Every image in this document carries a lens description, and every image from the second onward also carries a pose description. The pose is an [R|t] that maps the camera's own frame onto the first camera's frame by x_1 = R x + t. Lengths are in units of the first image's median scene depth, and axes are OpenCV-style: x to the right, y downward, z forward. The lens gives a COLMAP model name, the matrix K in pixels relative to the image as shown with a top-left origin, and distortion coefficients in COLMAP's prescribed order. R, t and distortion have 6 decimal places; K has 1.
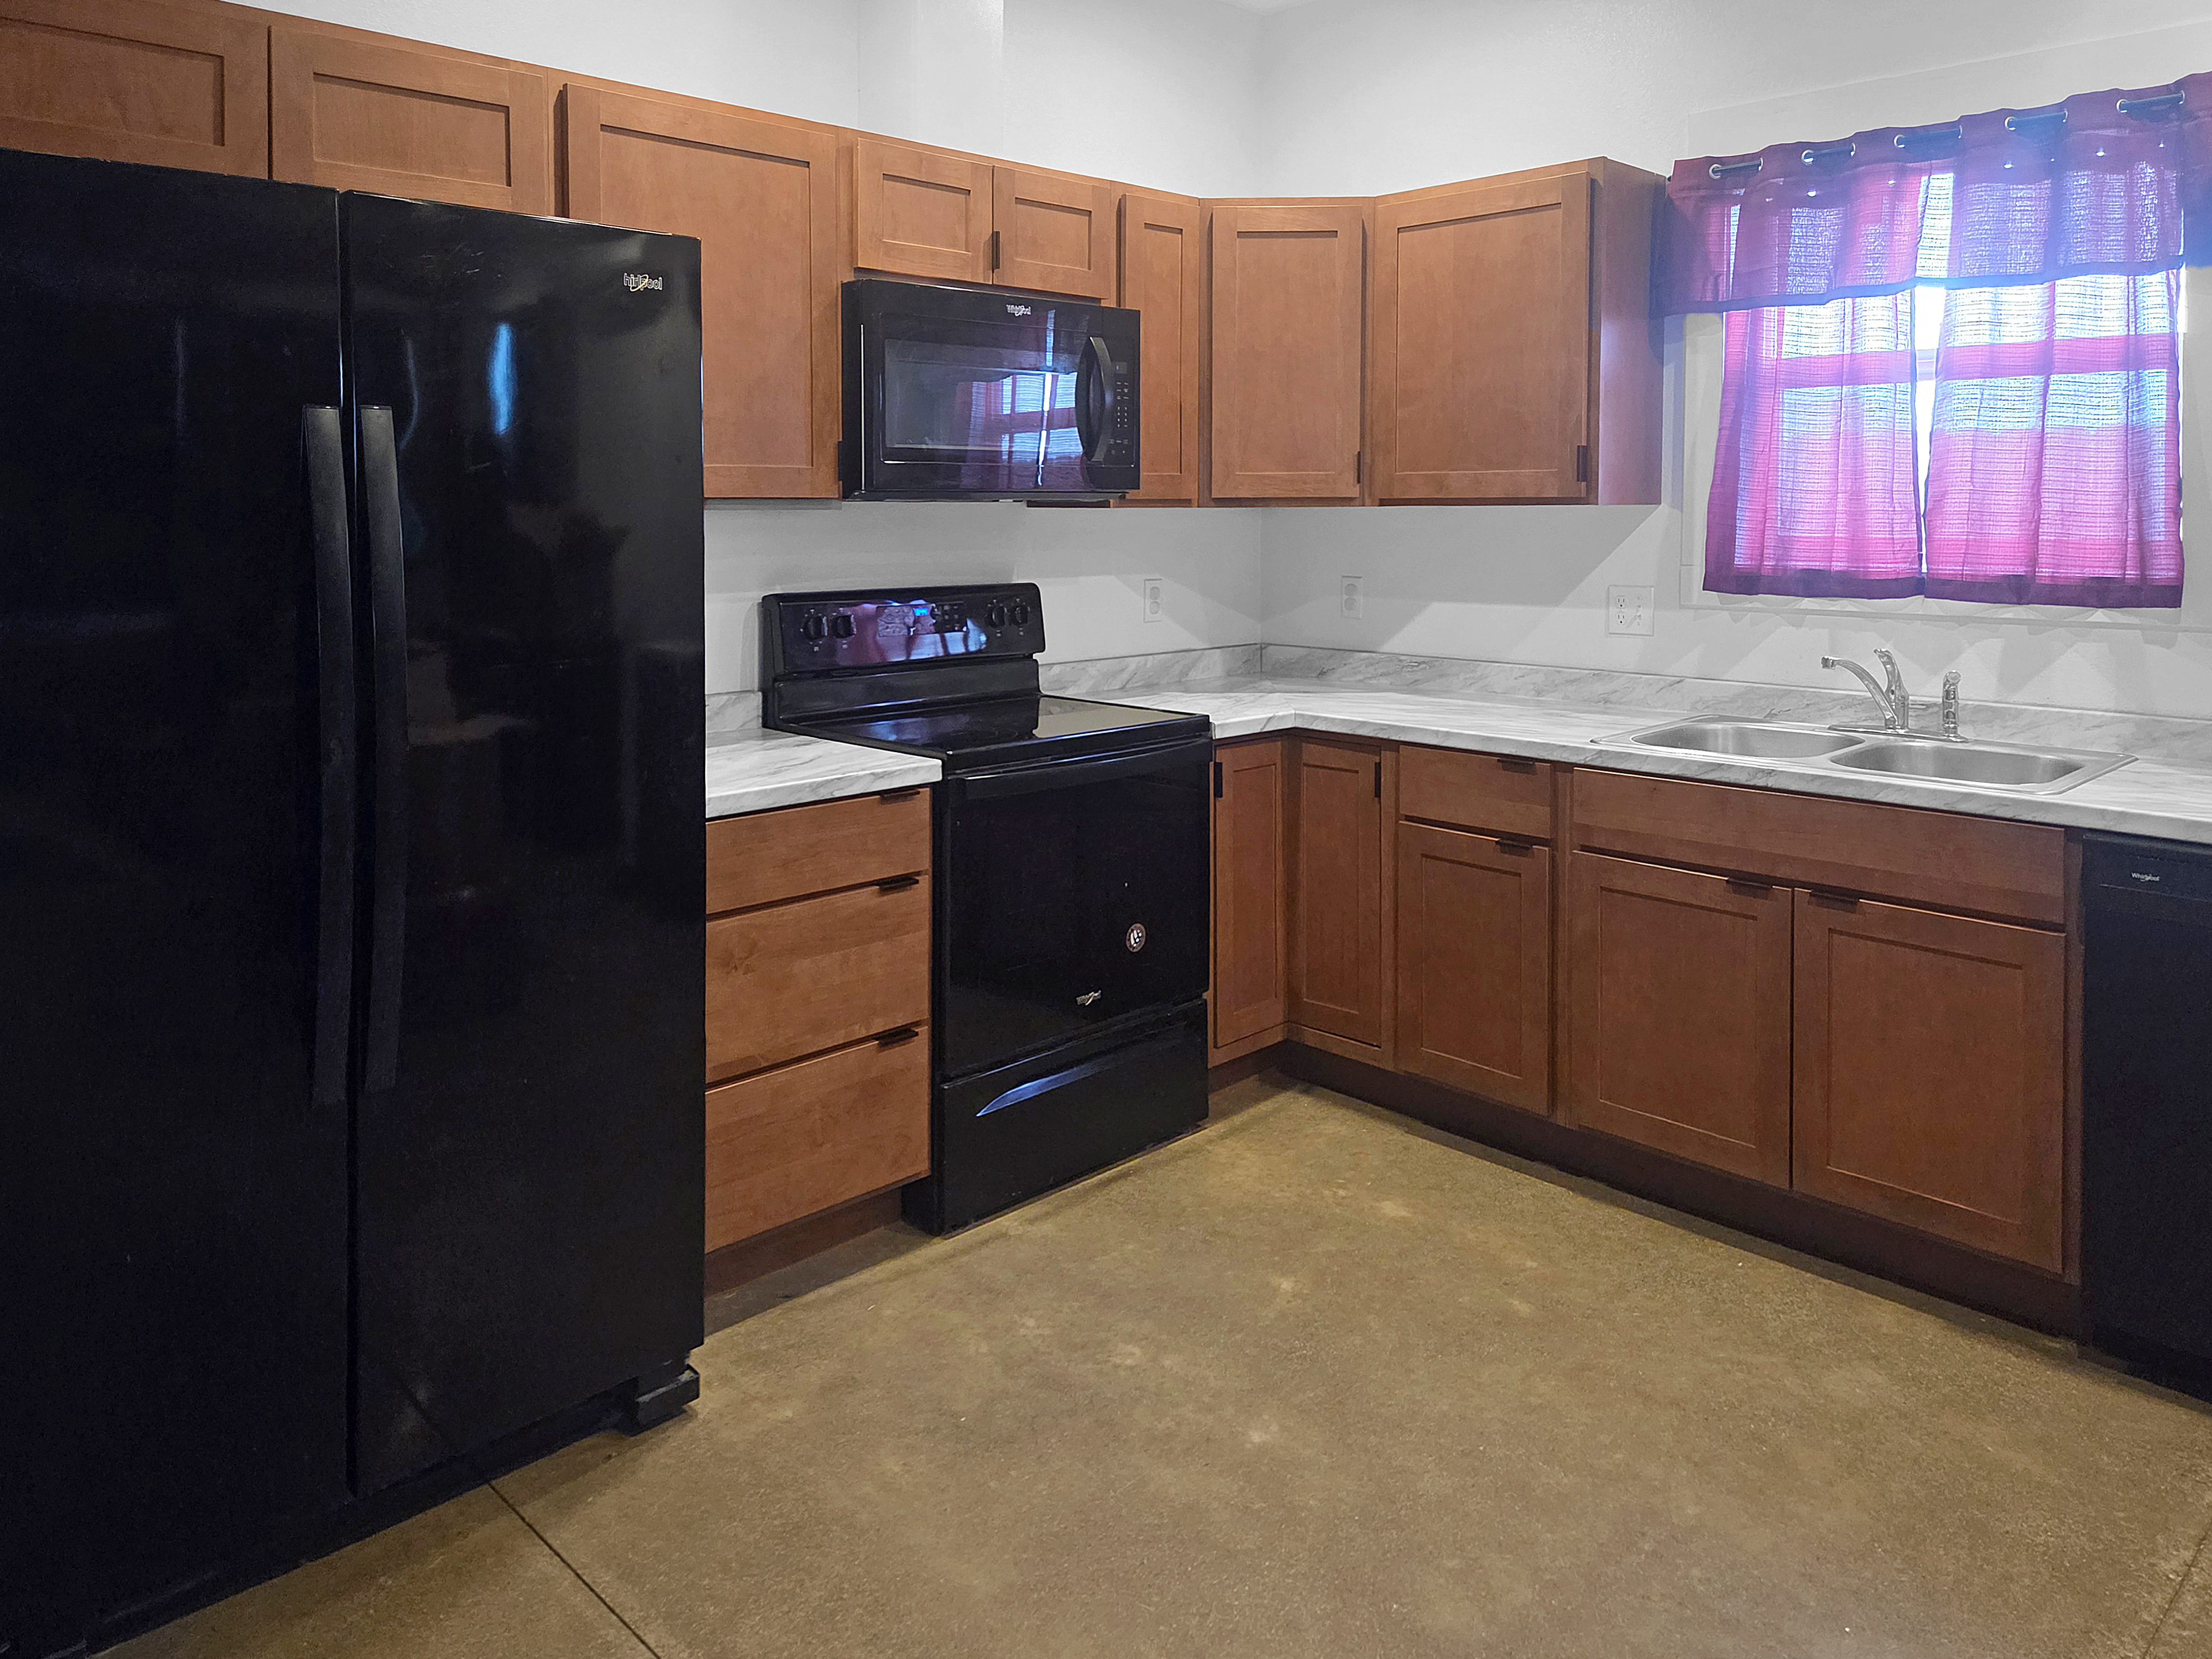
lens RADIAL K [[1565.9, 0, 1107.3], [0, 1565.9, 822.9], [0, 0, 1]] dist [0.077098, -0.071988]
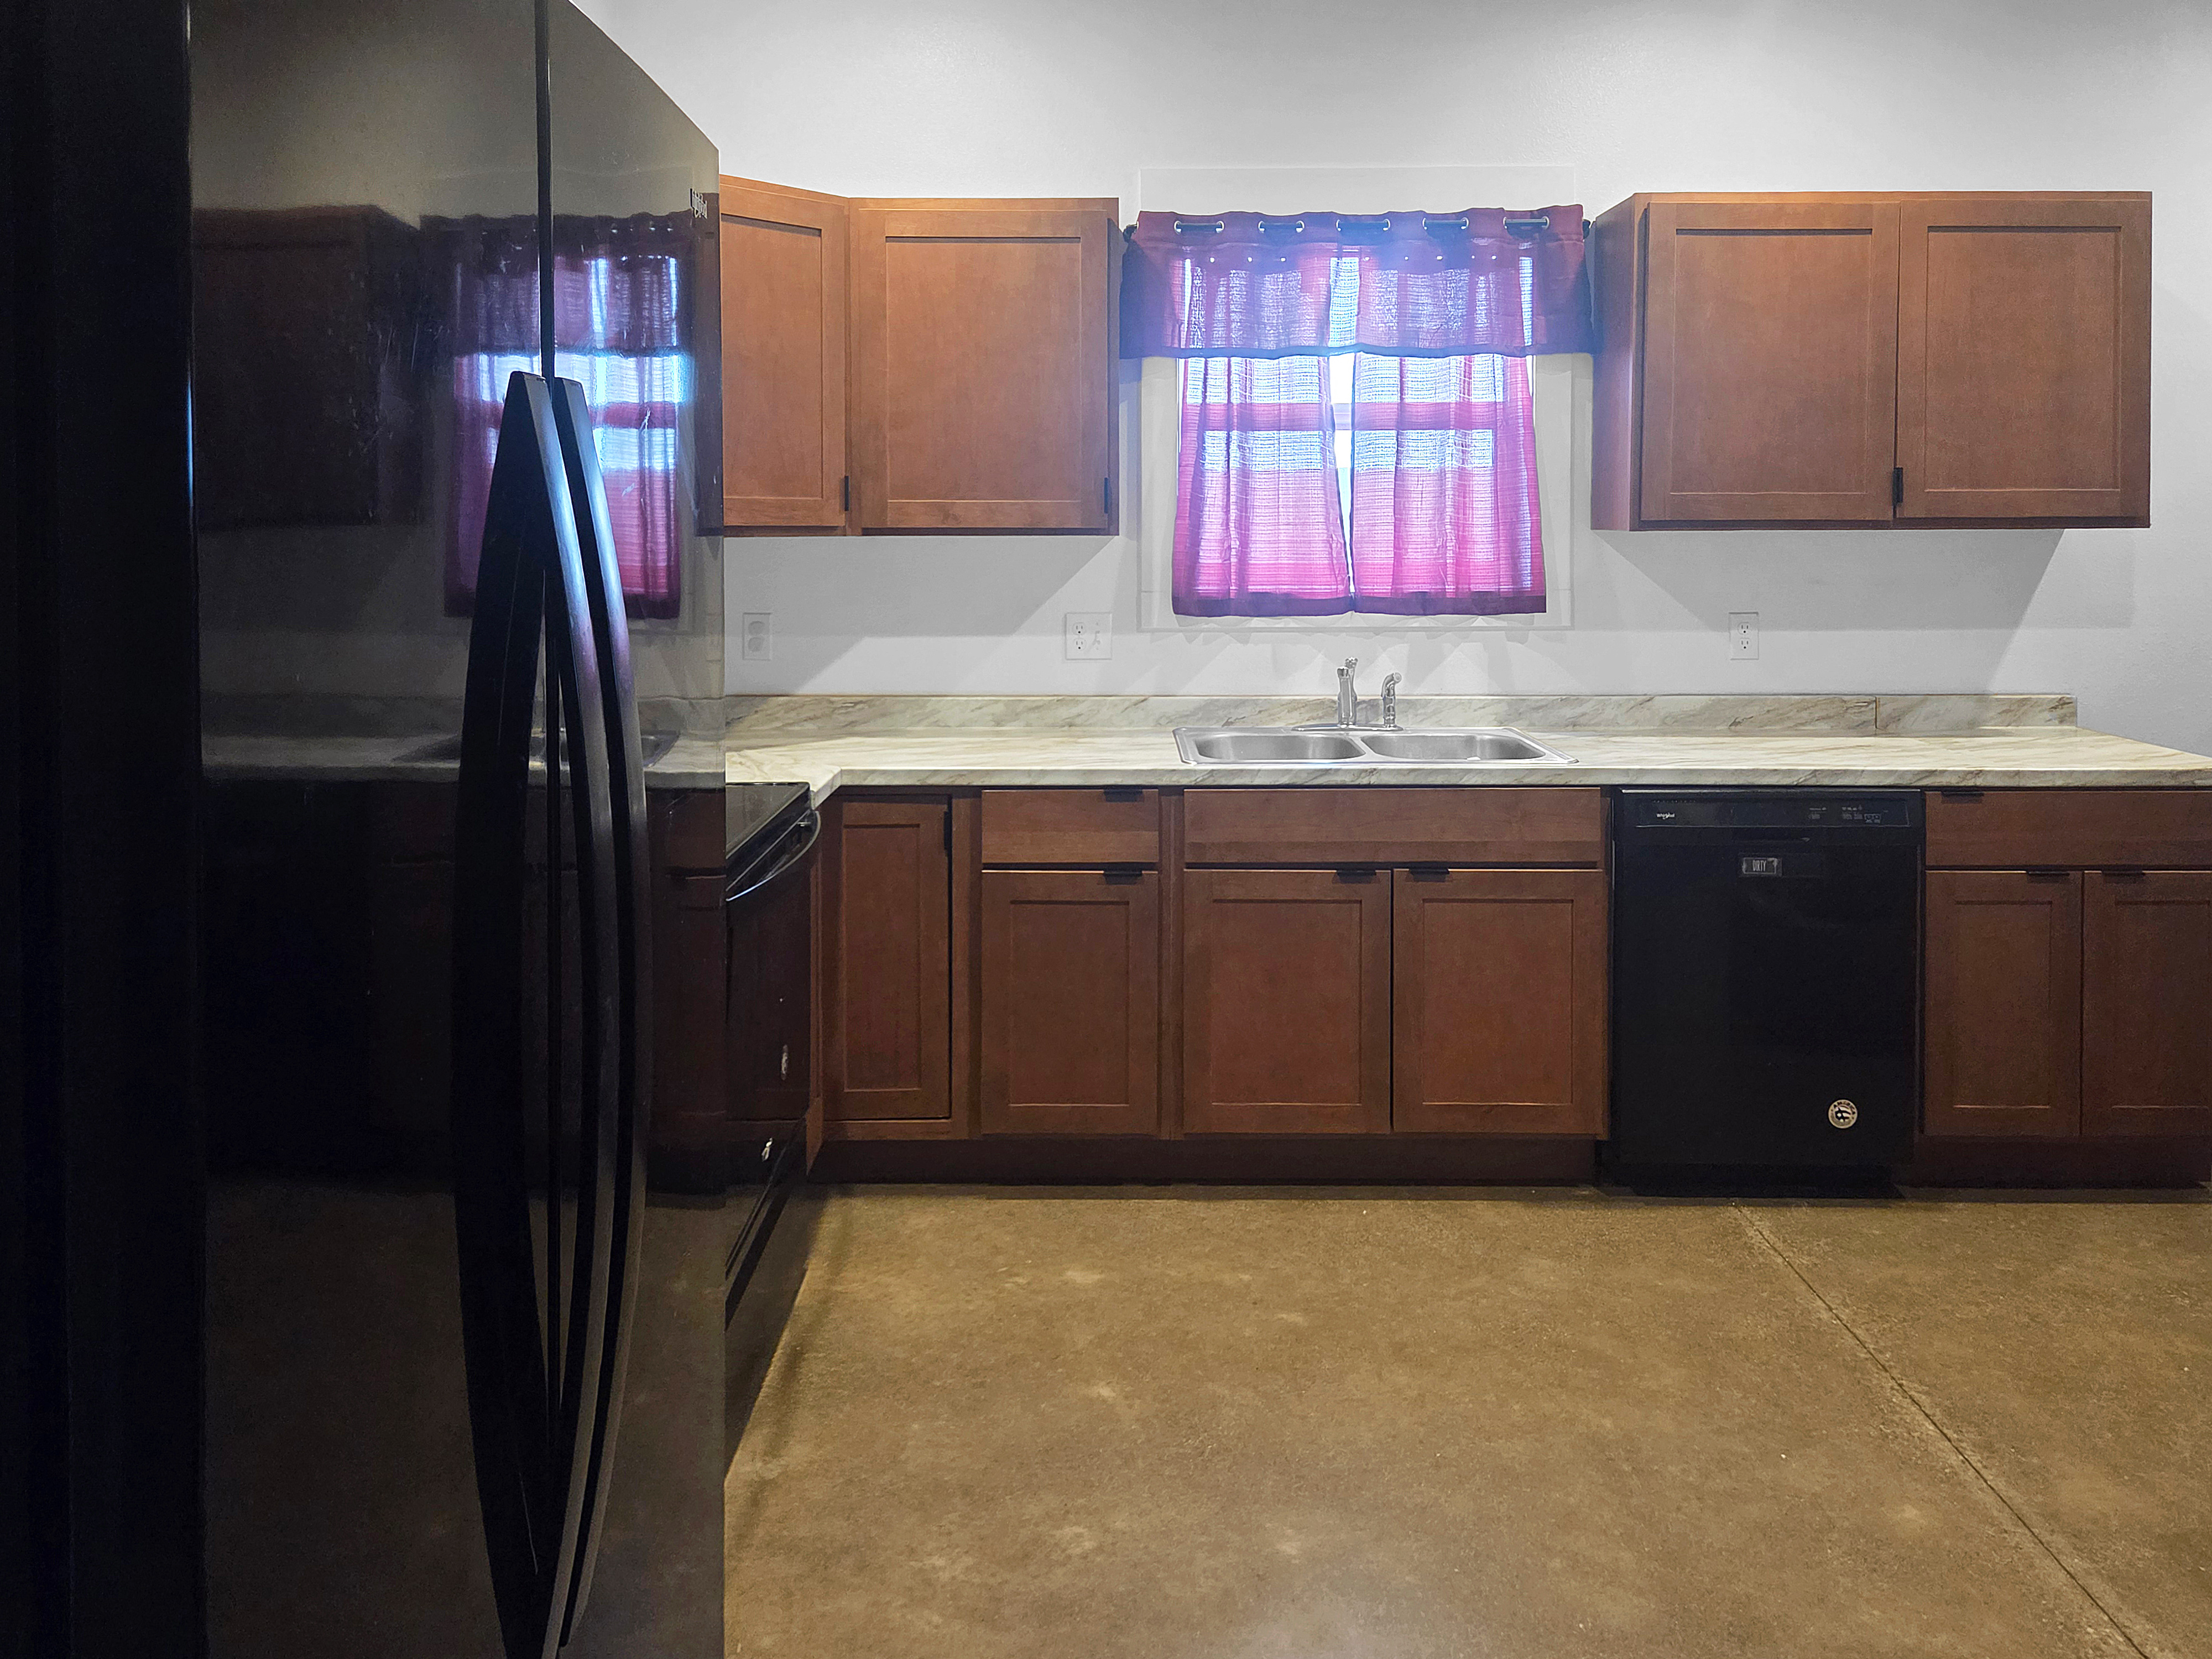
lens RADIAL K [[1575.6, 0, 1110.0], [0, 1575.6, 797.3], [0, 0, 1]] dist [0.089912, -0.087243]
pose [[0.693551, -0.125808, 0.709337, -0.466028], [0.145699, 0.988781, 0.032913, -0.070881], [-0.705520, 0.080523, 0.704101, 0.308498]]
